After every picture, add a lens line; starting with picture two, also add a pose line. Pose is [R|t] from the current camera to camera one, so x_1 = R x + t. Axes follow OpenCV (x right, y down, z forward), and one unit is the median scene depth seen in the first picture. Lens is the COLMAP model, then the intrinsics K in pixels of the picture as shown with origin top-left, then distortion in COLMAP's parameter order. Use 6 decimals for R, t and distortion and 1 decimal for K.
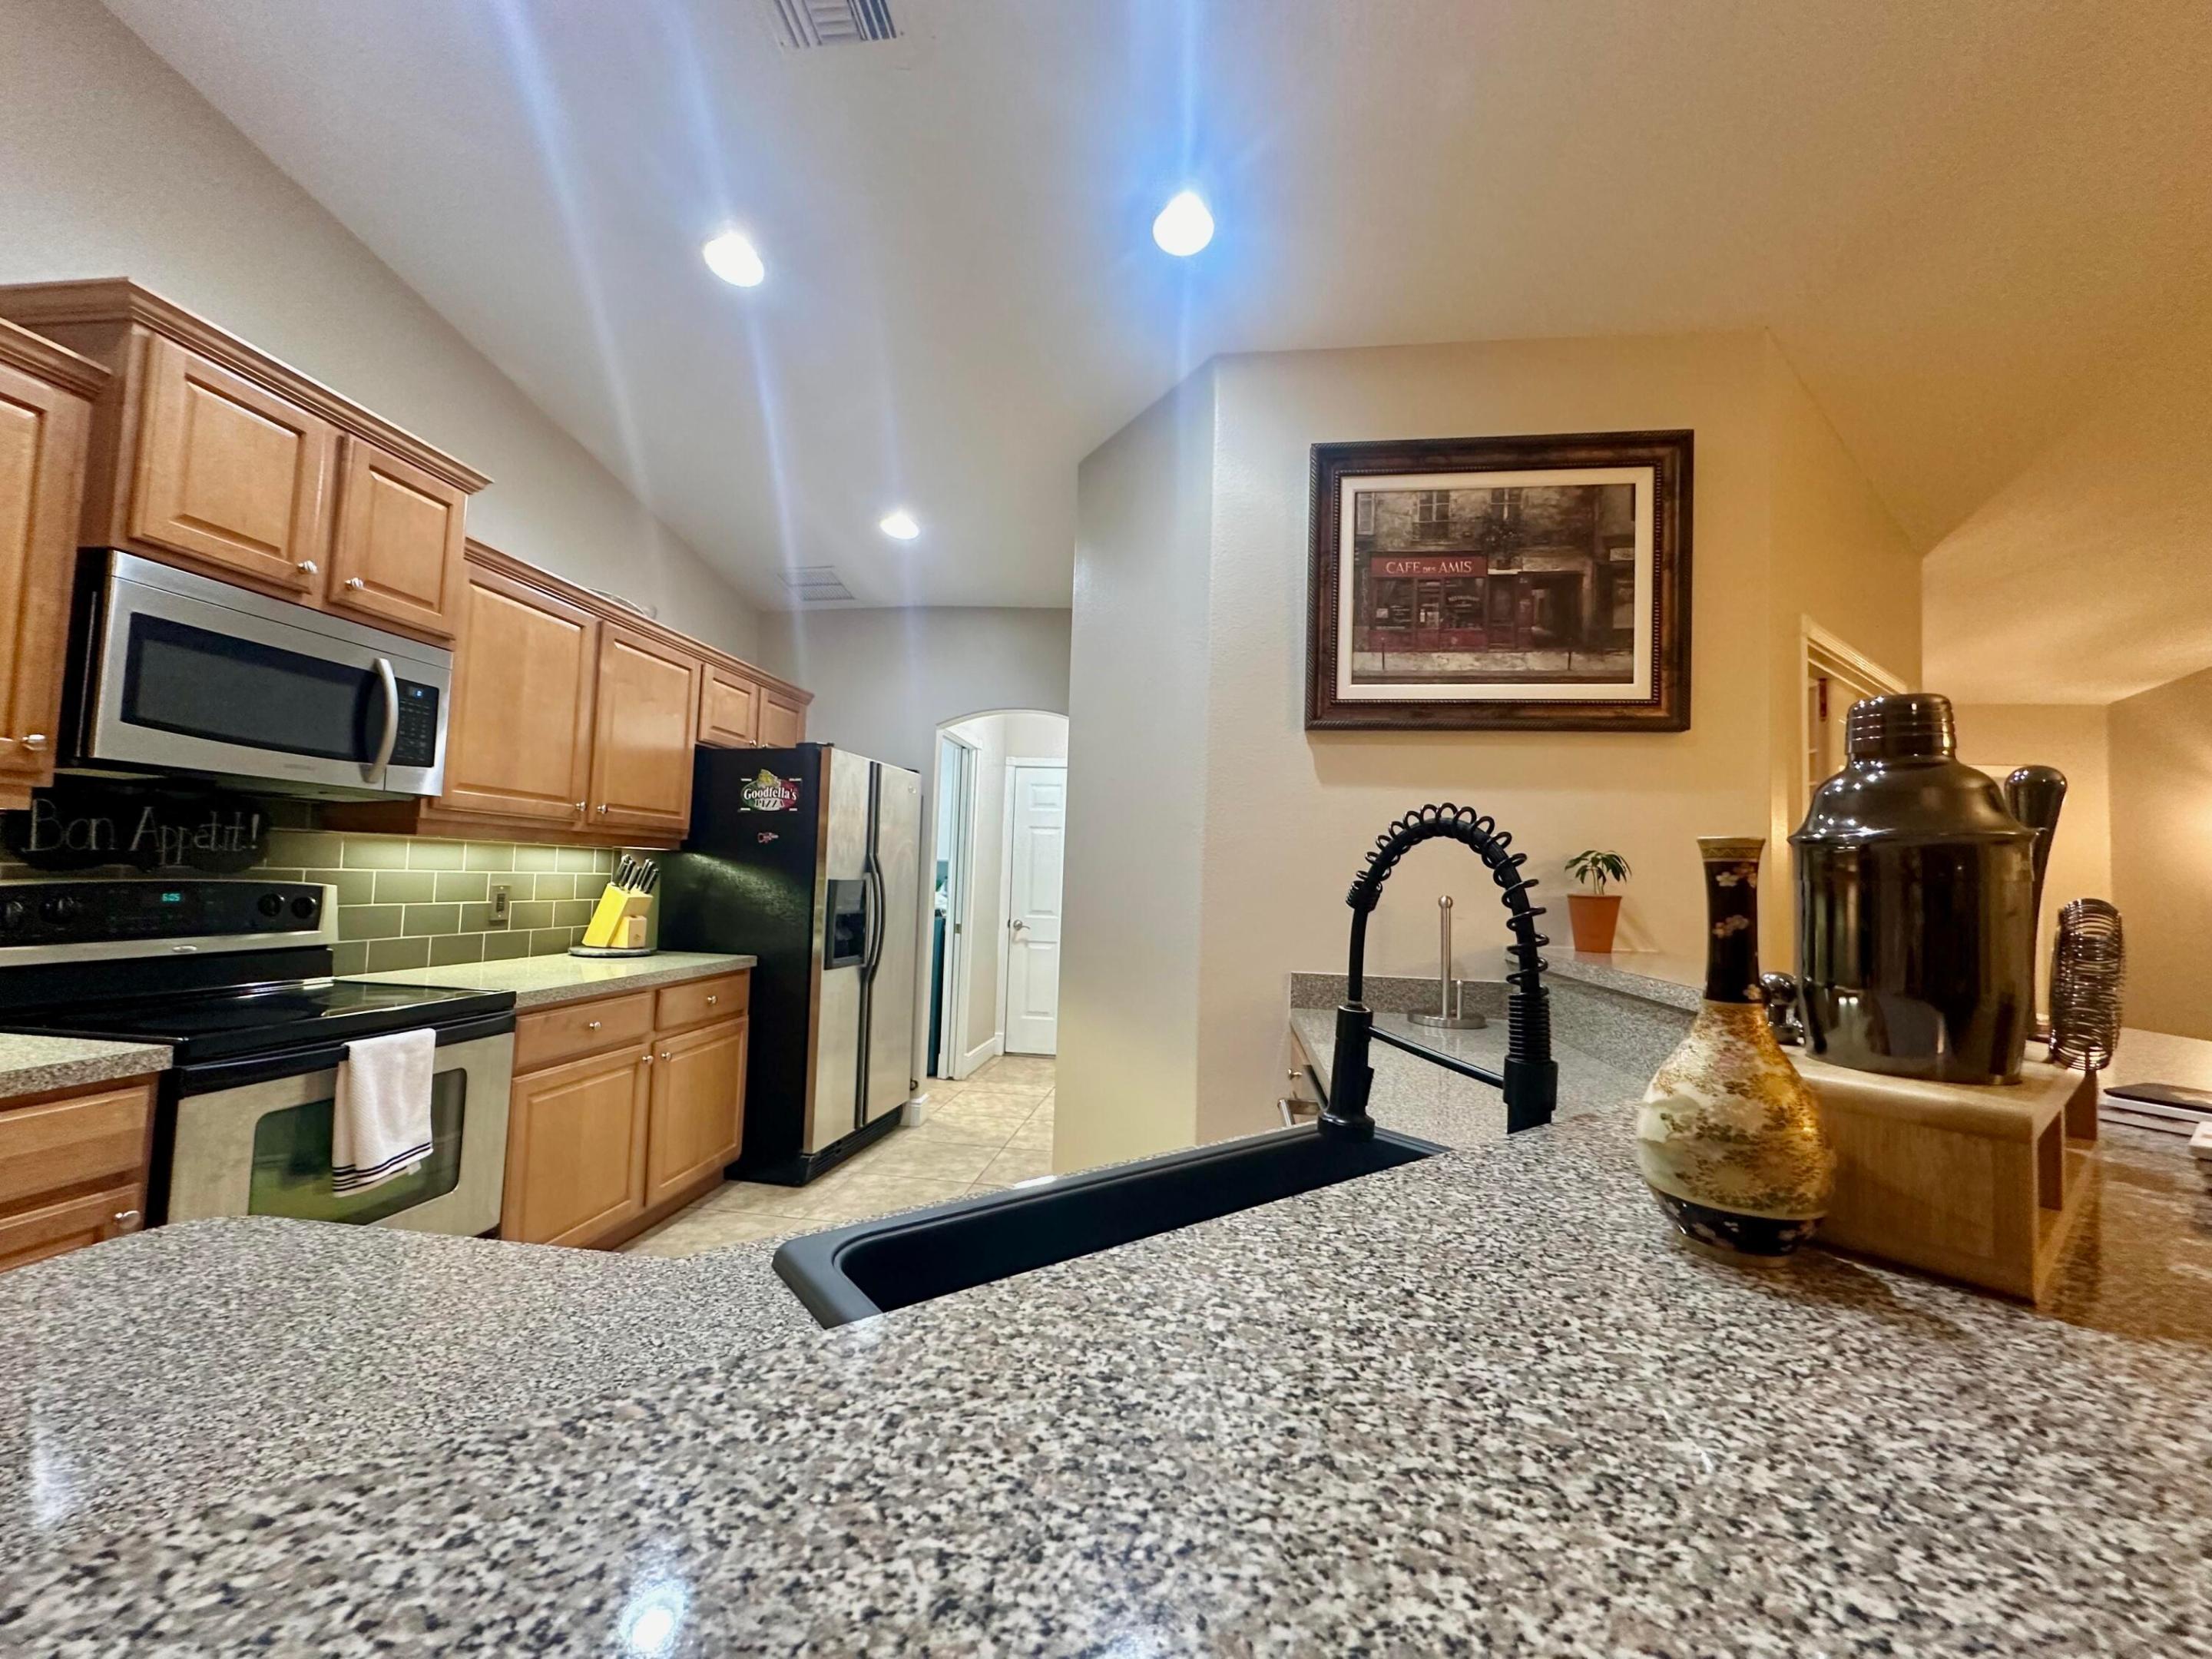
lens RADIAL K [[887.0, 0, 1102.6], [0, 887.0, 837.3], [0, 0, 1]] dist [0.000196, -0.000057]
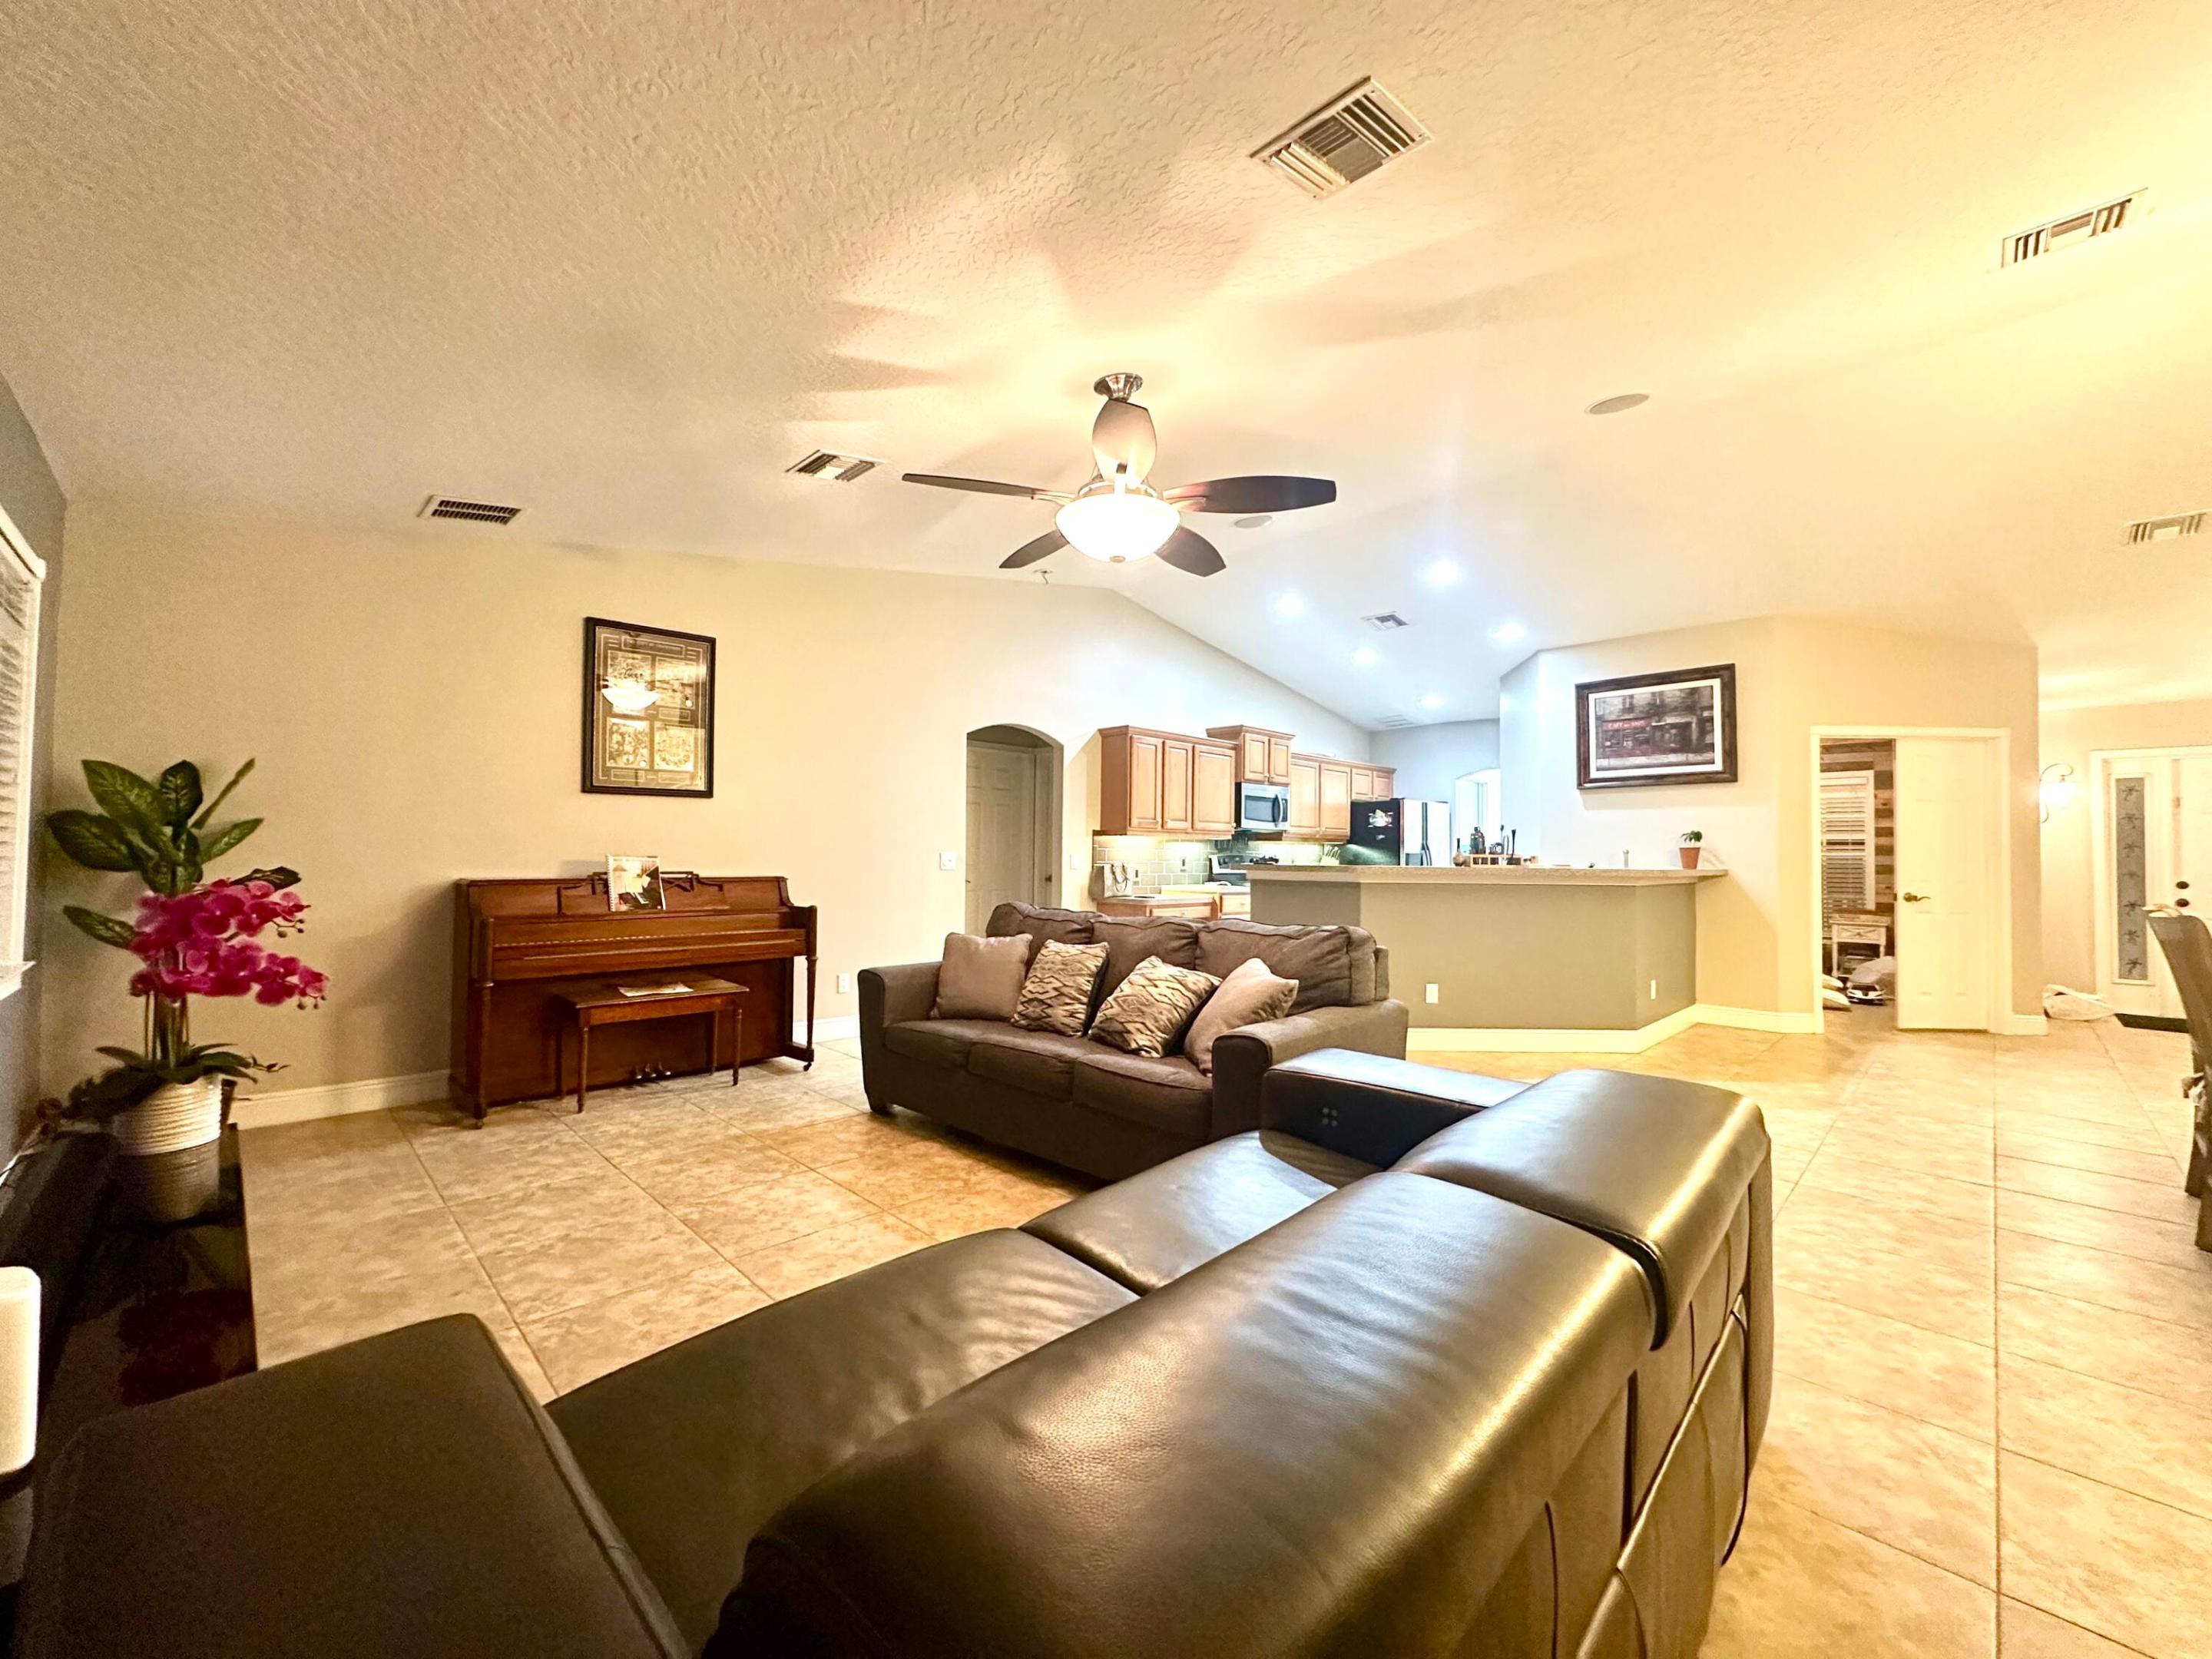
lens RADIAL K [[887.0, 0, 1102.4], [0, 887.0, 841.6], [0, 0, 1]] dist [0.000196, -0.000057]
pose [[0.792425, -0.036420, -0.608882, 0.736840], [0.044217, 0.999019, -0.002210, -0.023322], [0.608365, -0.025172, 0.793258, -2.060055]]
